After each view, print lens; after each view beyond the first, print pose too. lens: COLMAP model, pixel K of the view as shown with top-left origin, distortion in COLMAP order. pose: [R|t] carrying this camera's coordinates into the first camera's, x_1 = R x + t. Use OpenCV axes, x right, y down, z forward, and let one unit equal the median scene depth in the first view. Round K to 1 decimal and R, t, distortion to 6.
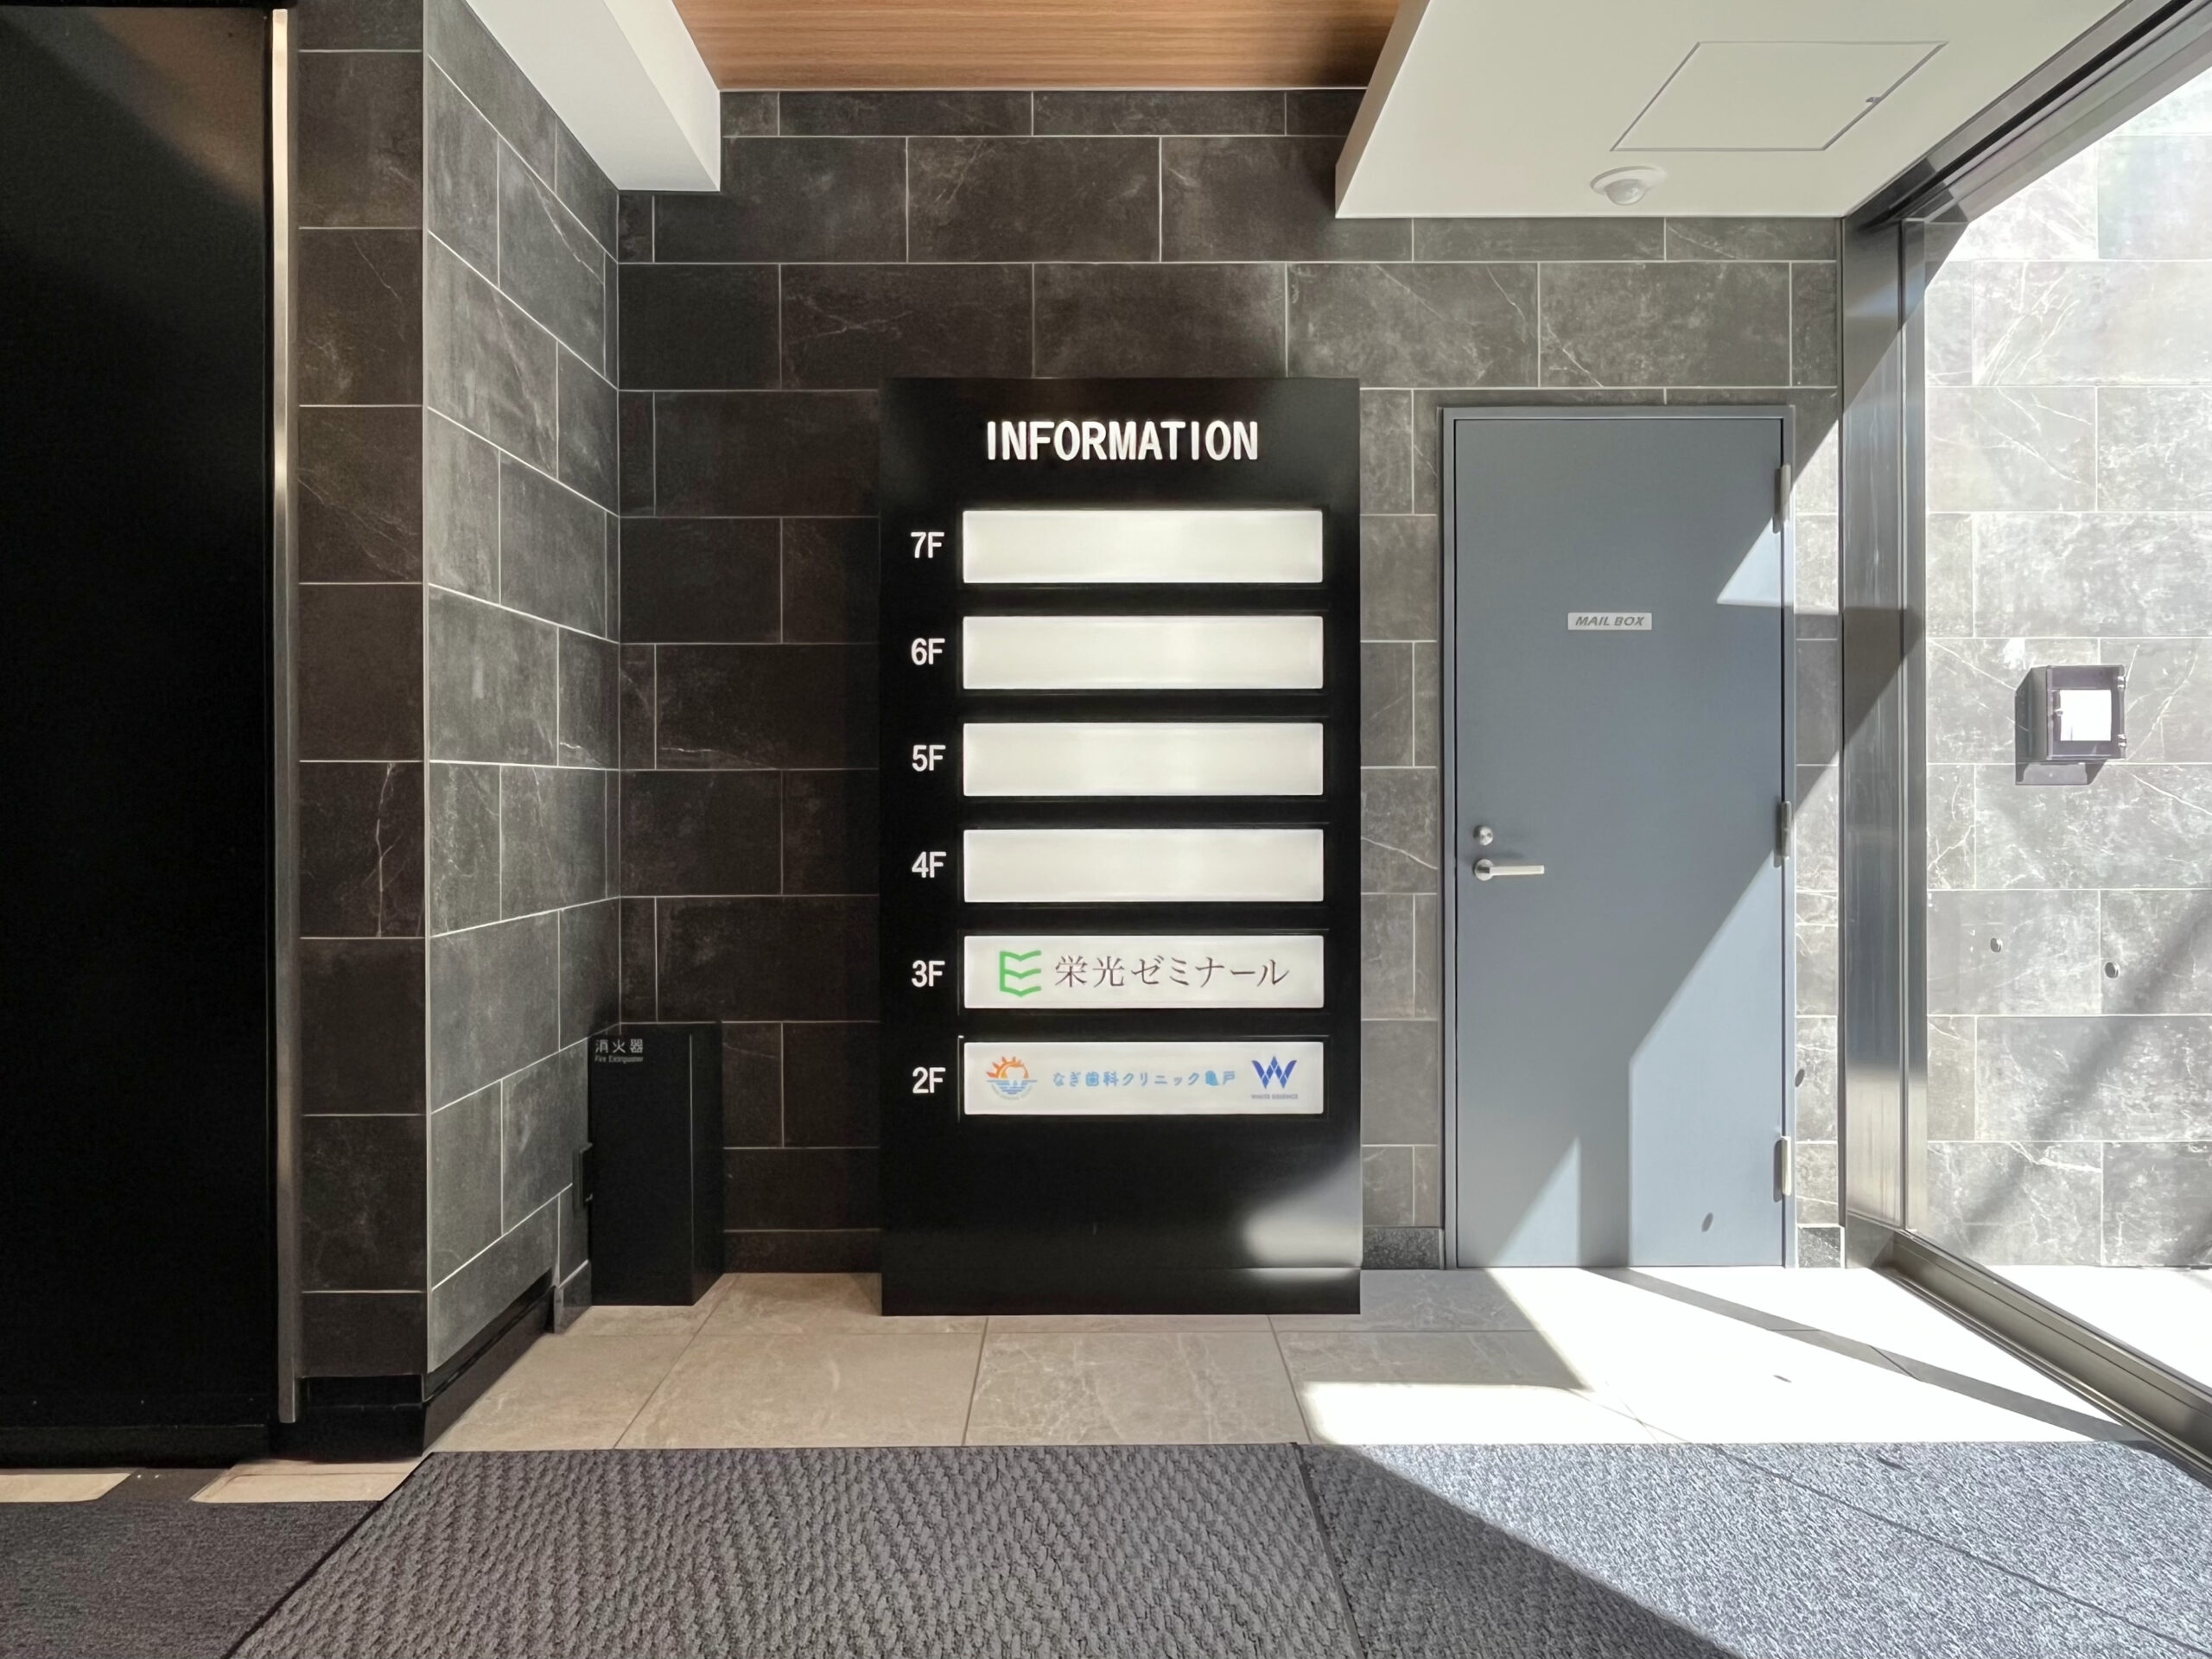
lens RADIAL K [[1452.1, 0, 1098.9], [0, 1452.1, 823.8], [0, 0, 1]] dist [-0.002237, -0.003819]
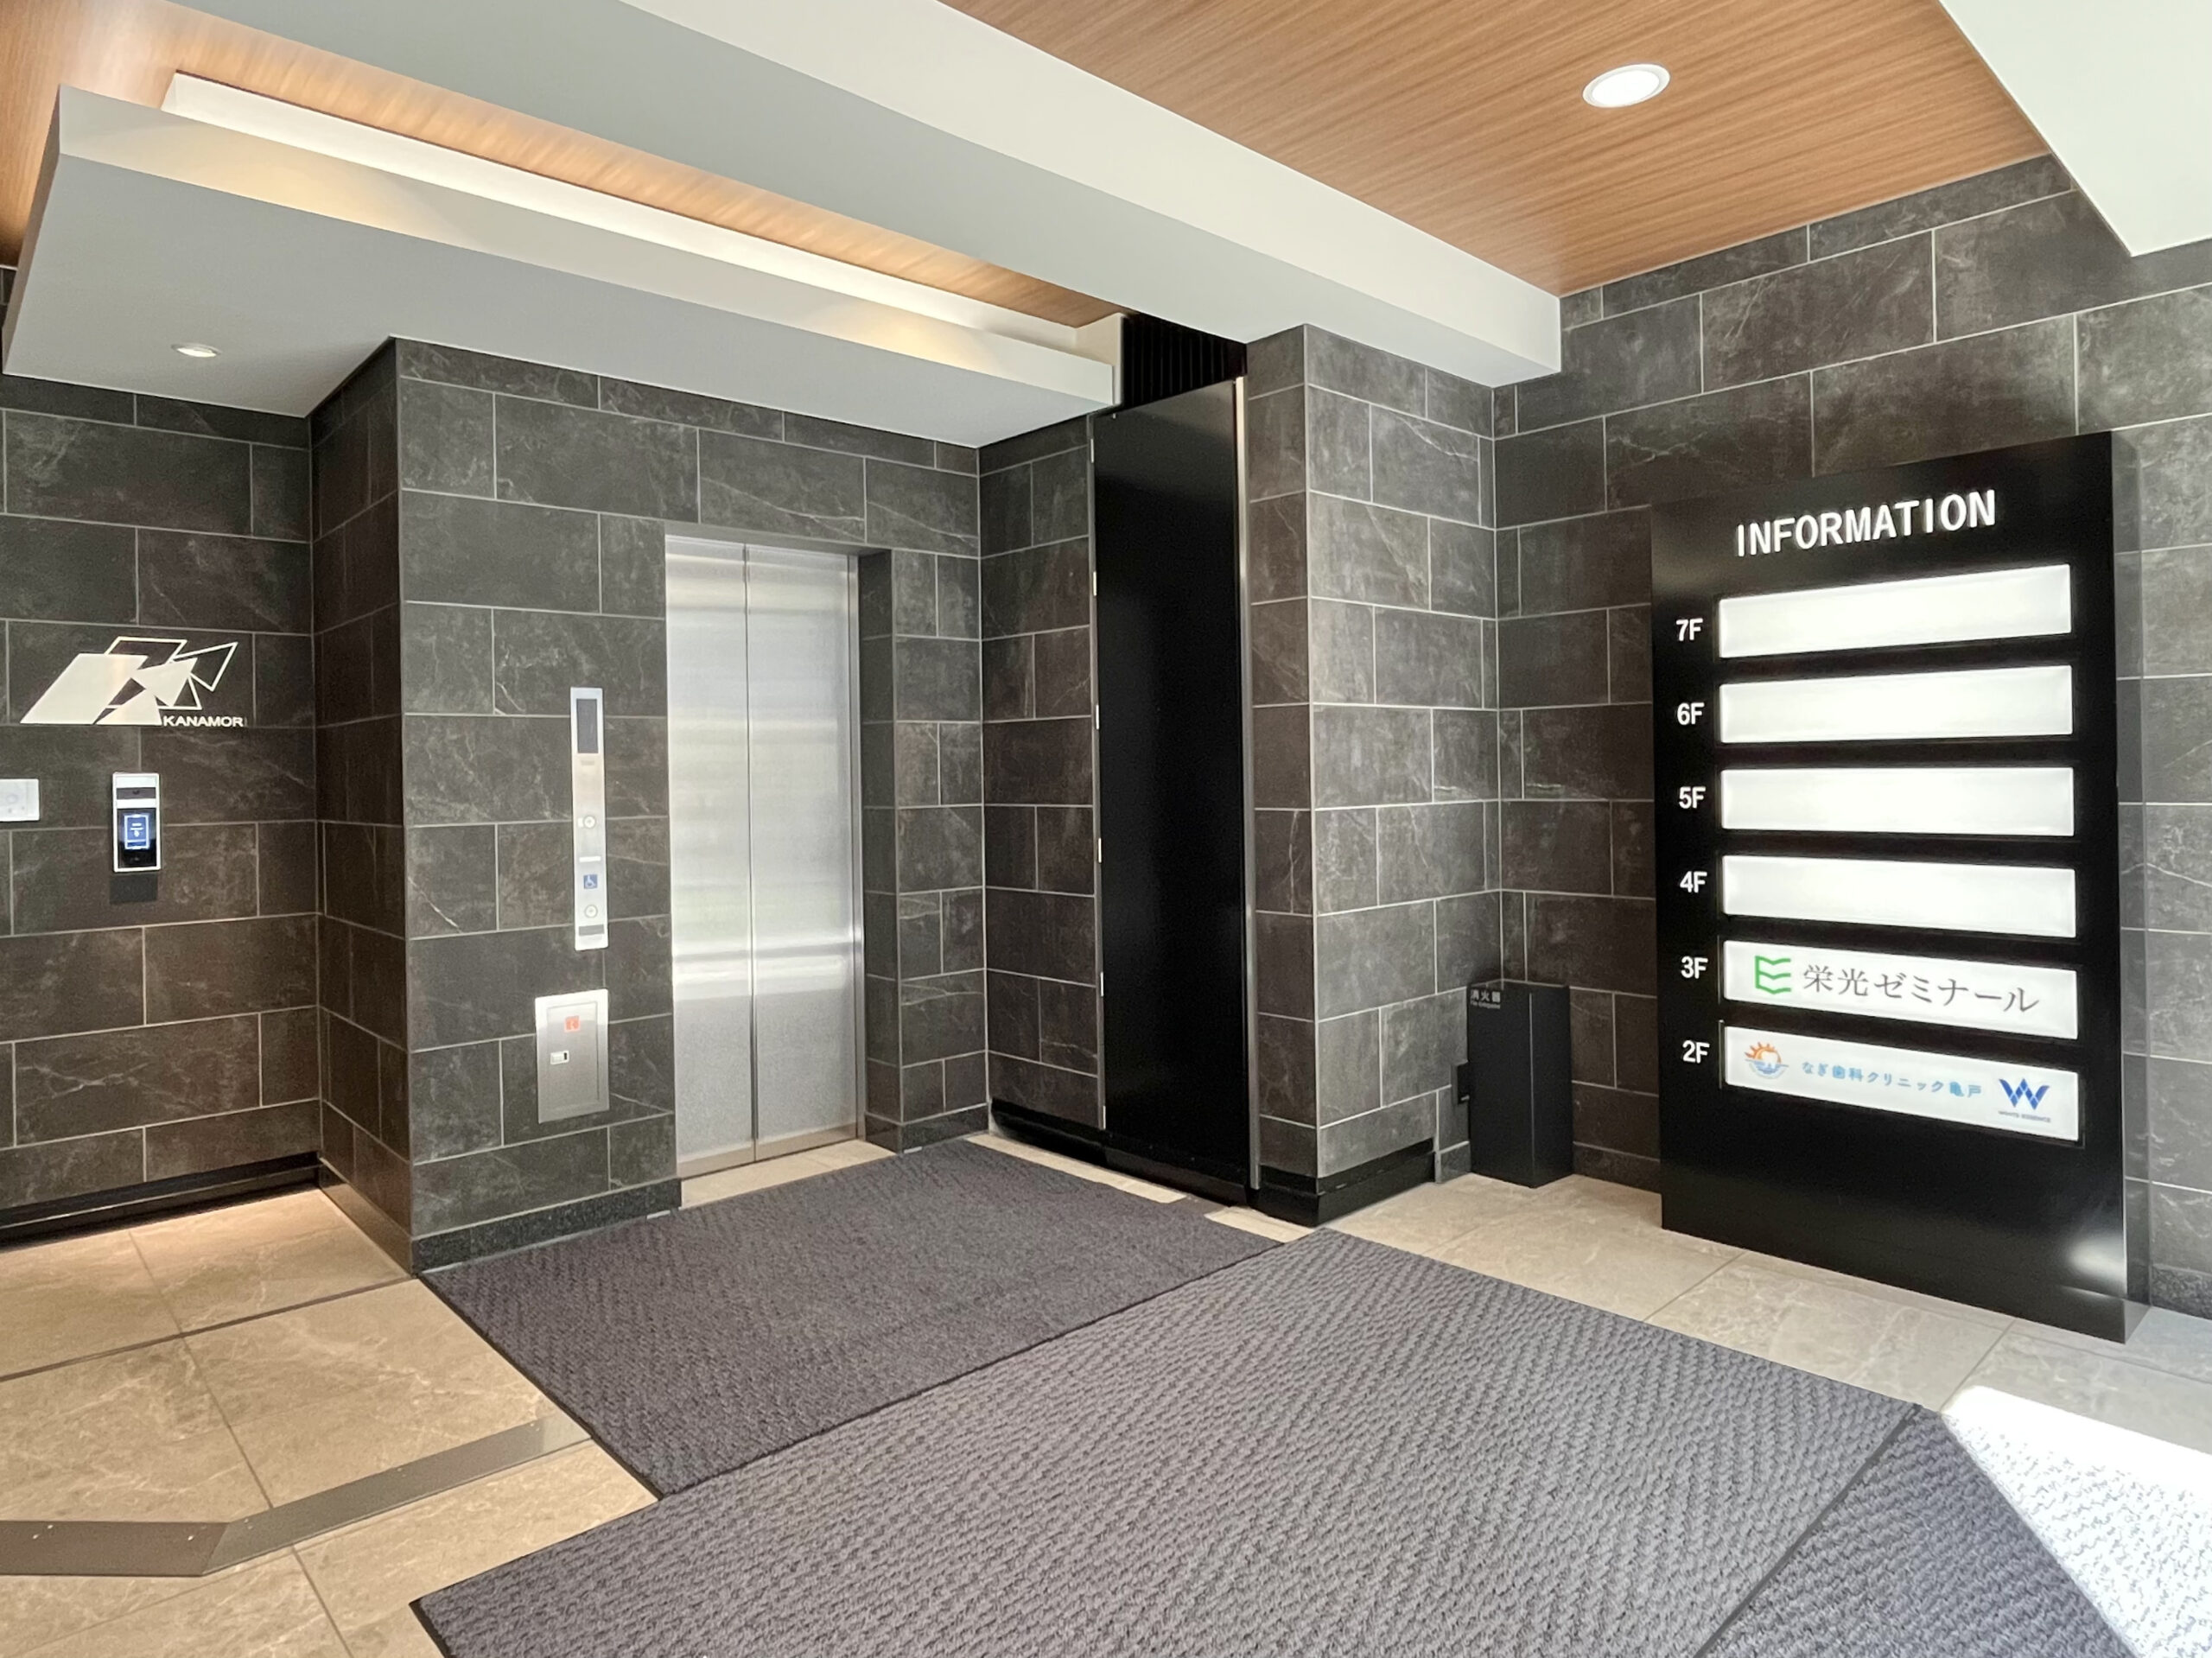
lens RADIAL K [[1290.2, 0, 1106.0], [0, 1290.2, 829.0], [0, 0, 1]] dist [-0.001317, 0.000148]
pose [[0.677745, 0.024490, -0.734889, 0.361451], [-0.000529, 0.999461, 0.032819, -0.054660], [0.735297, -0.021854, 0.677392, -0.135273]]
